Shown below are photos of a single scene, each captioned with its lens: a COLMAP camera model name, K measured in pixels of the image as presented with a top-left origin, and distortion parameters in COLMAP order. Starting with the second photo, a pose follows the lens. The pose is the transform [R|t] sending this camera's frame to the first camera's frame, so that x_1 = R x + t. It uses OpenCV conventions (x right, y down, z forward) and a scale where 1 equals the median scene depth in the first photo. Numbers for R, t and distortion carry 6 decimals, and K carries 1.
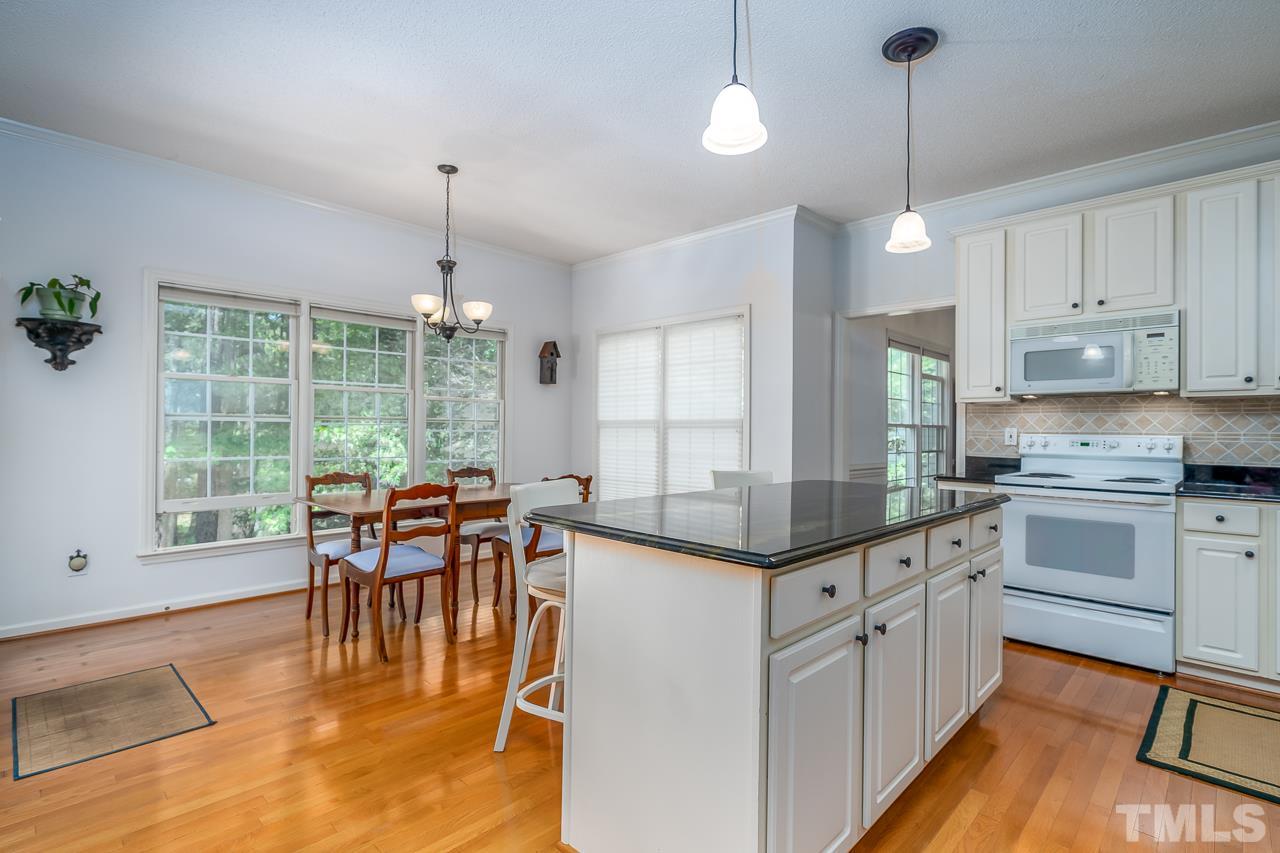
lens RADIAL K [[620.3, 0, 638.9], [0, 620.3, 424.3], [0, 0, 1]] dist [0.010061, -0.001065]
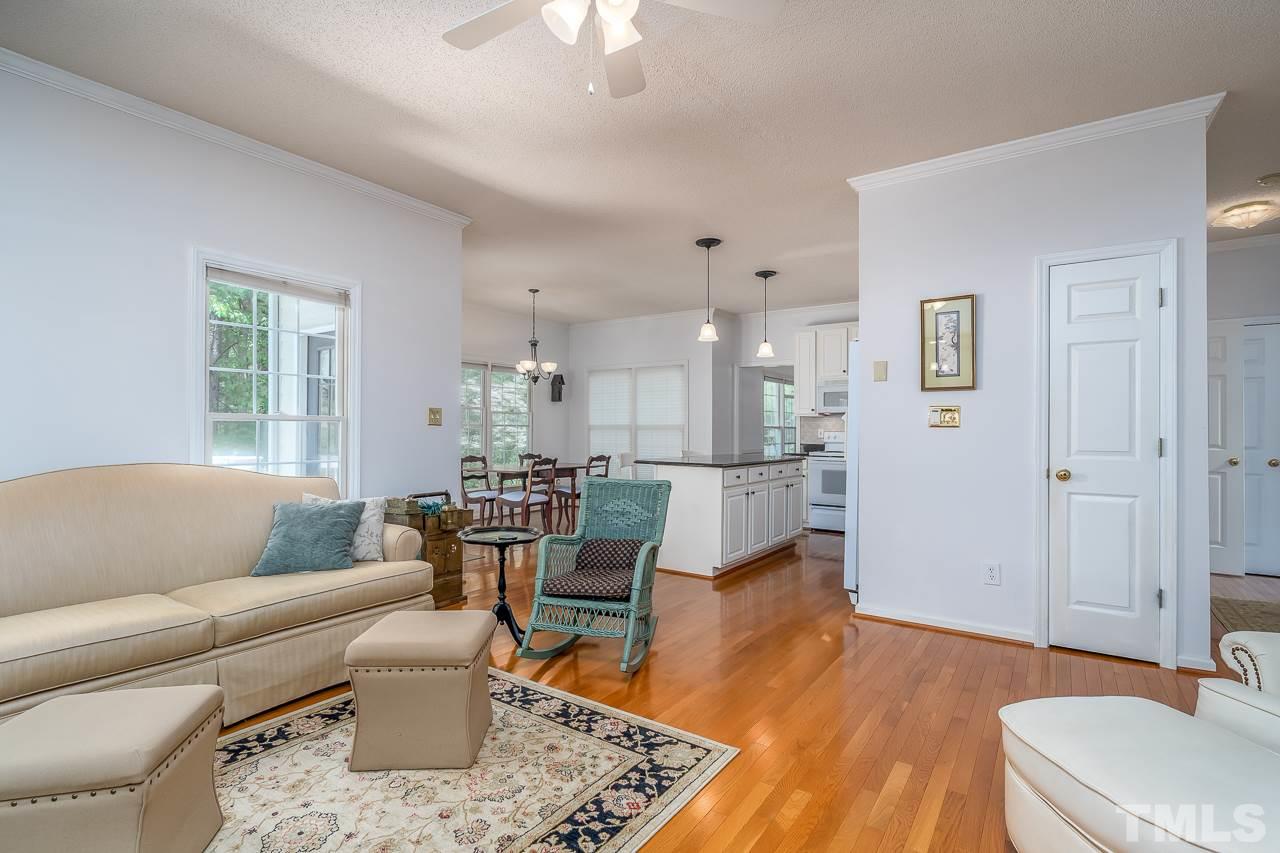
lens RADIAL K [[620.3, 0, 633.6], [0, 620.3, 418.5], [0, 0, 1]] dist [0.010061, -0.001065]
pose [[0.987748, -0.002322, 0.156041, -0.306069], [0.003612, 0.999962, -0.007986, -0.014859], [-0.156016, 0.008452, 0.987718, -0.881318]]
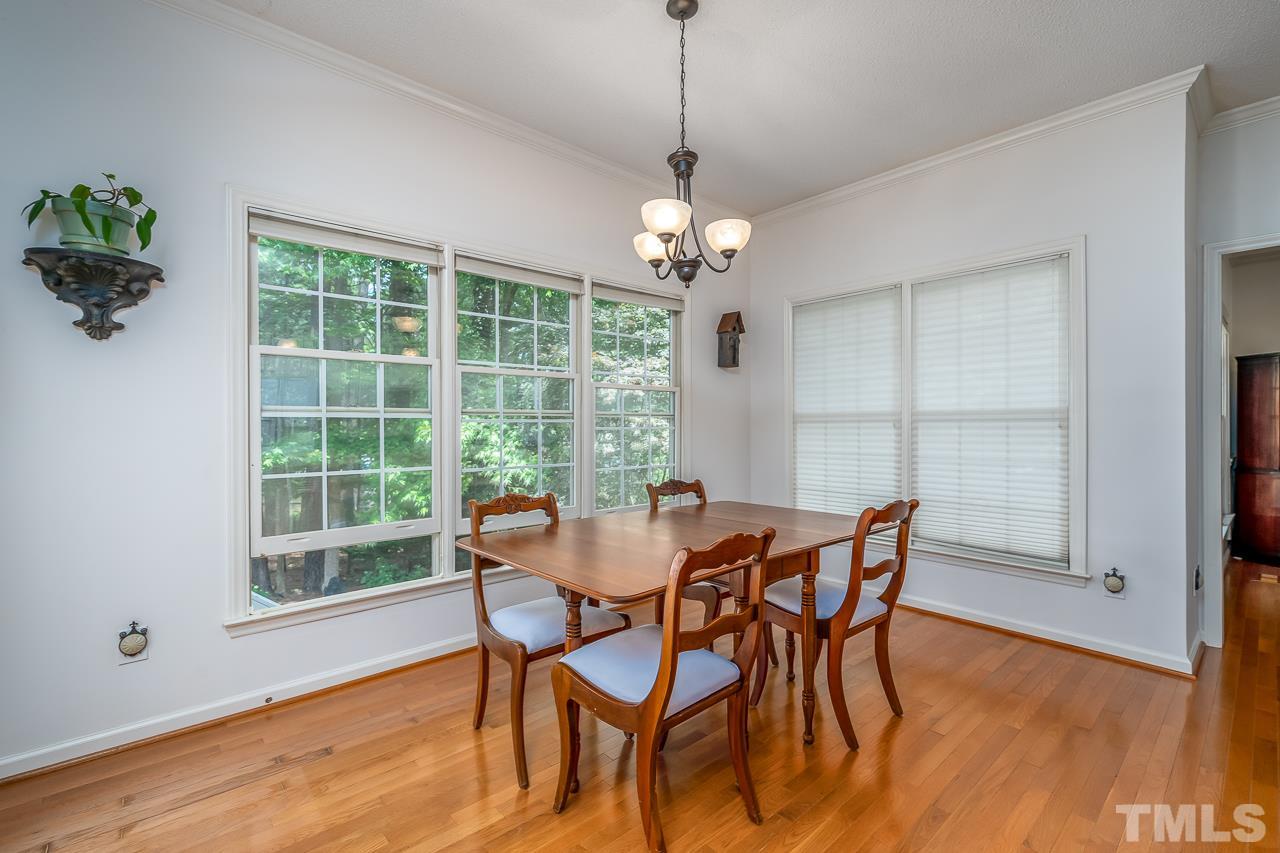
lens RADIAL K [[559.8, 0, 640.0], [0, 559.8, 426.4], [0, 0, 1]] dist [0.001312, 0.000939]
pose [[0.996799, -0.008858, -0.079458, -0.311366], [0.009811, 0.999885, 0.011600, 0.000391], [0.079346, -0.012342, 0.996771, 0.439147]]
